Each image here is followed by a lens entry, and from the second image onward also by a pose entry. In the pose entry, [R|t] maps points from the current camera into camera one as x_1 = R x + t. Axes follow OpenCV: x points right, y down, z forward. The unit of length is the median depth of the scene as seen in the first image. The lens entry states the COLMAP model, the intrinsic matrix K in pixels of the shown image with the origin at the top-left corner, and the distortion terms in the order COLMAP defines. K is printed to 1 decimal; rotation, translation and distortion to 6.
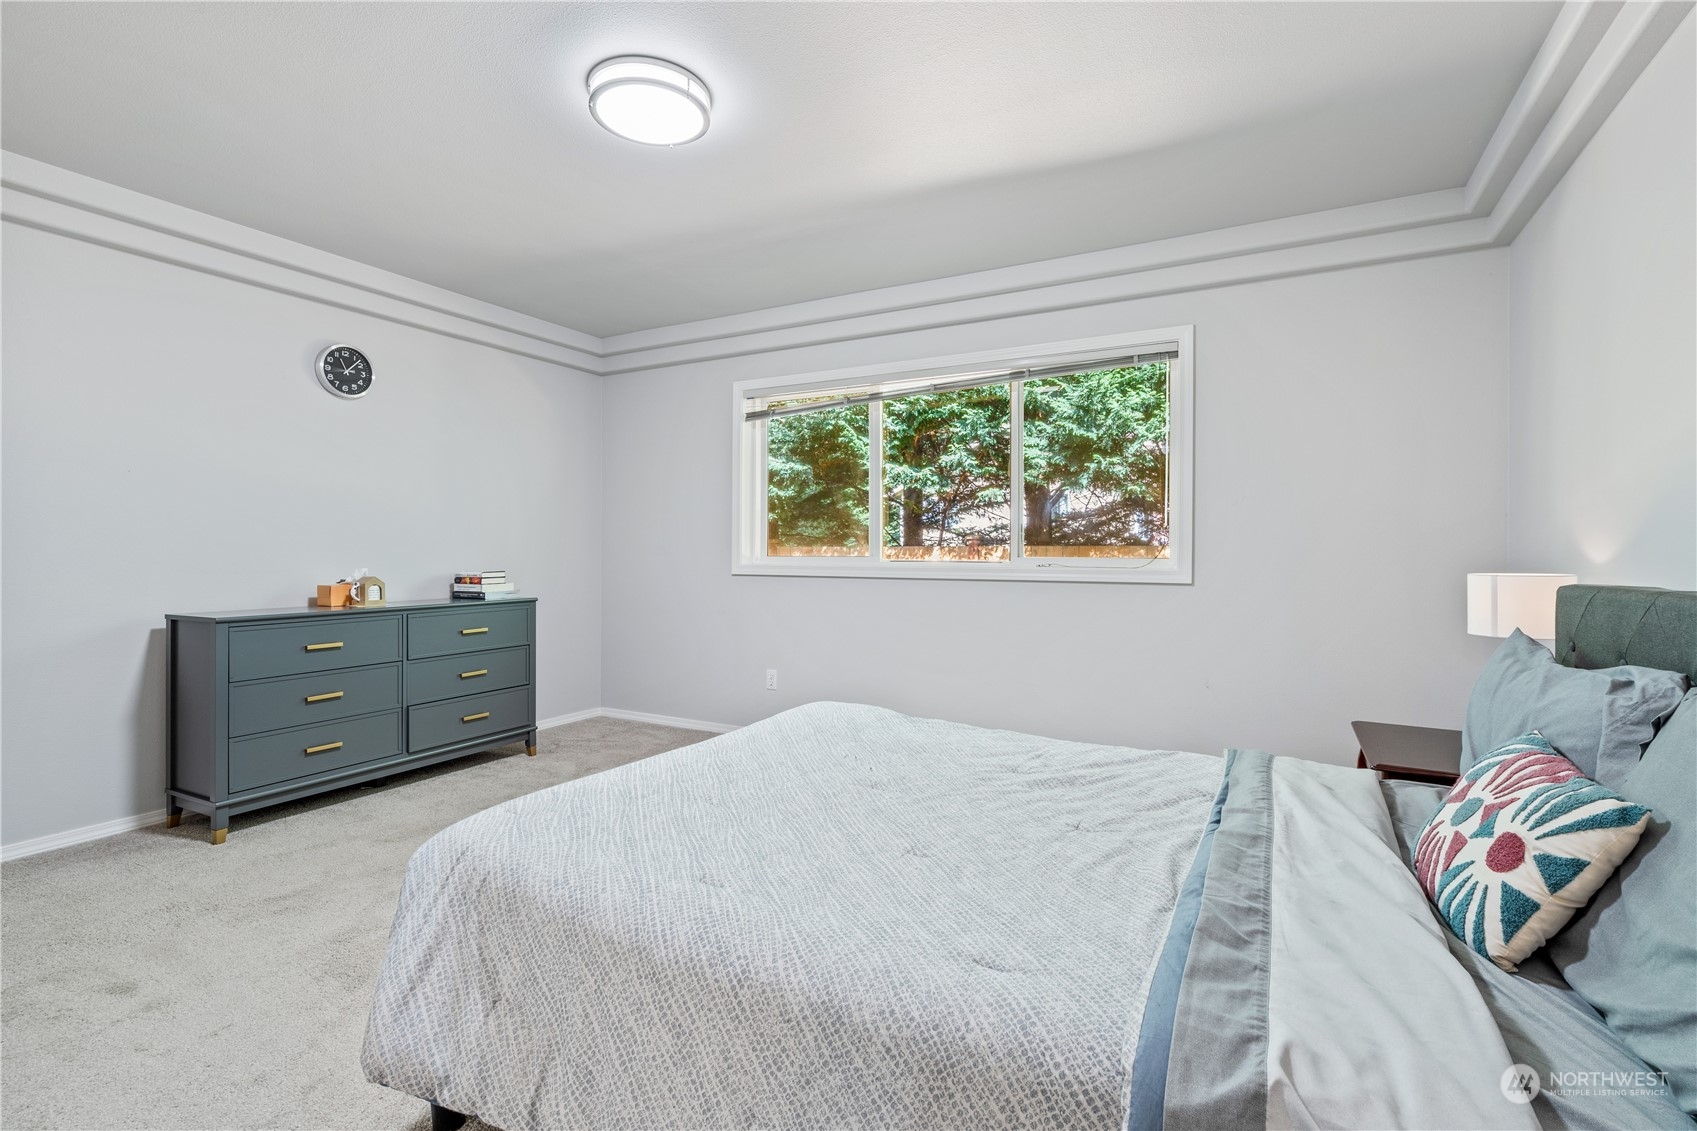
lens RADIAL K [[784.9, 0, 843.8], [0, 784.9, 567.1], [0, 0, 1]] dist [0.000766, 0.000367]
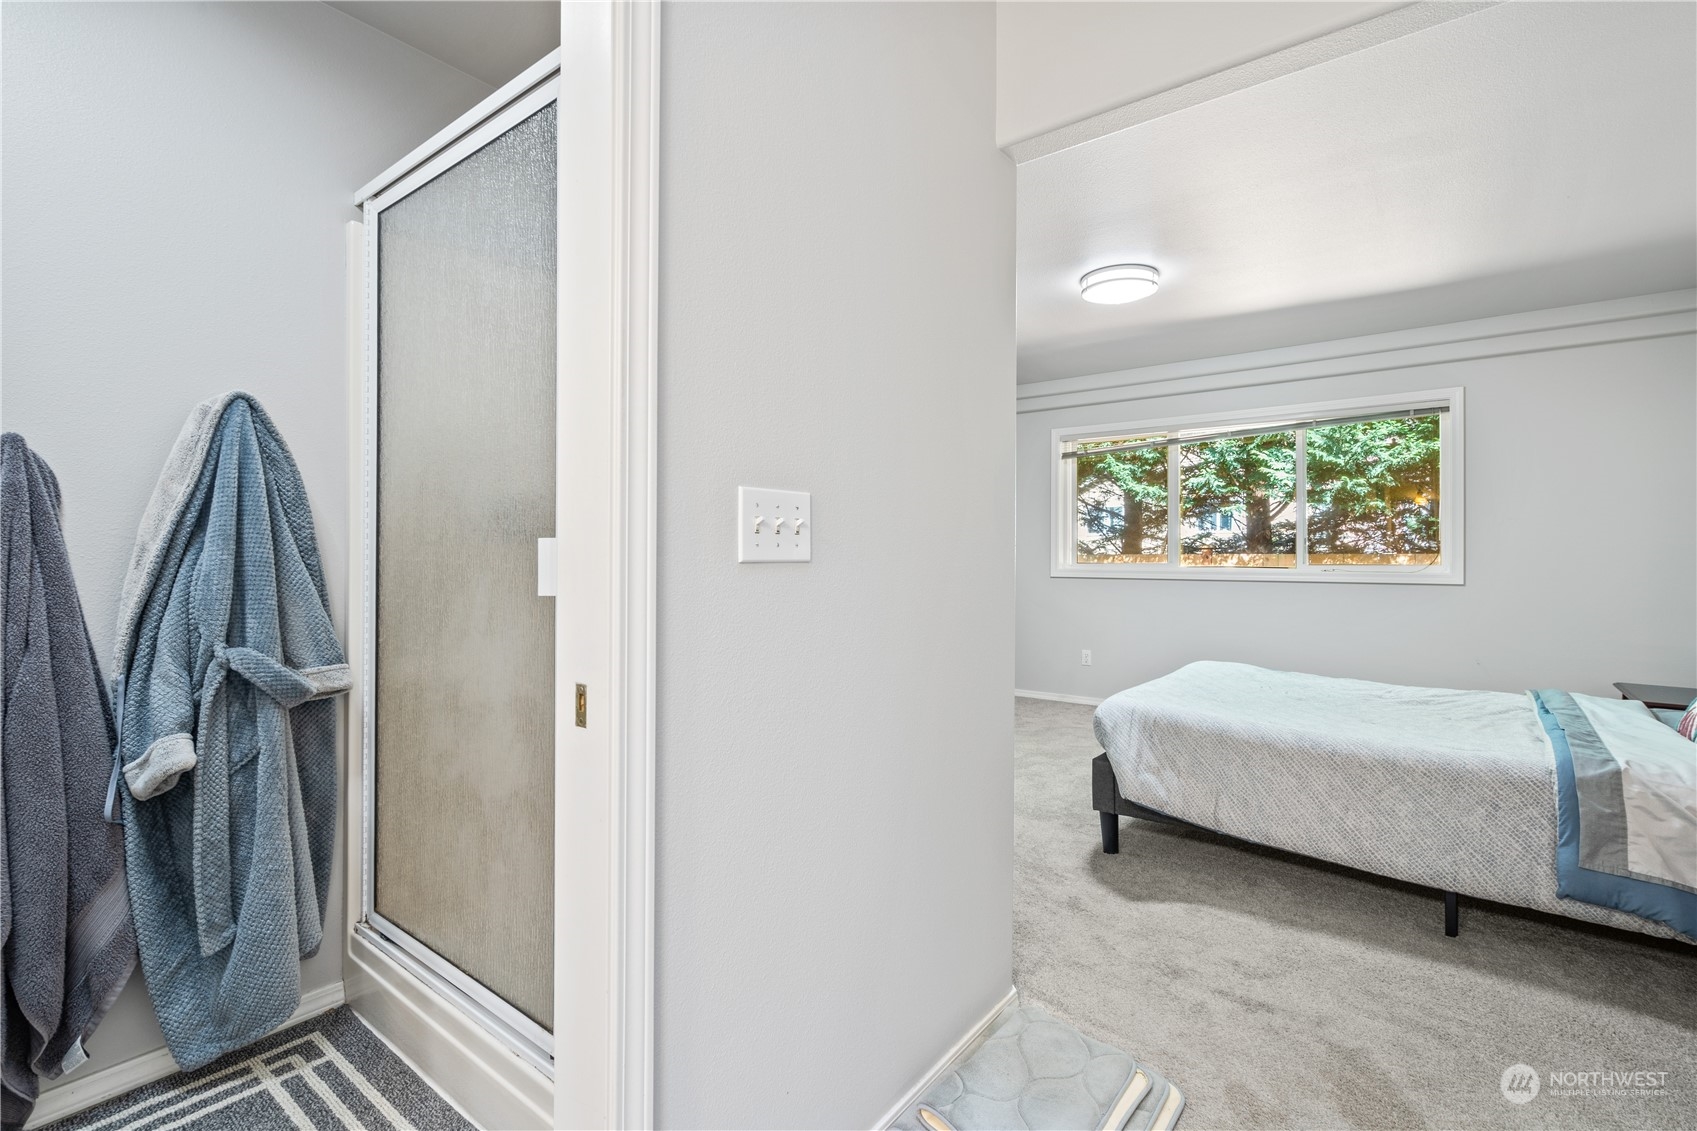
lens RADIAL K [[787.5, 0, 843.8], [0, 787.5, 556.5], [0, 0, 1]] dist [-0.003325, 0.000925]
pose [[0.986441, -0.002057, -0.164102, -0.228329], [-0.001698, 0.999740, -0.022736, 0.004180], [0.164106, 0.022707, 0.986181, -0.290456]]
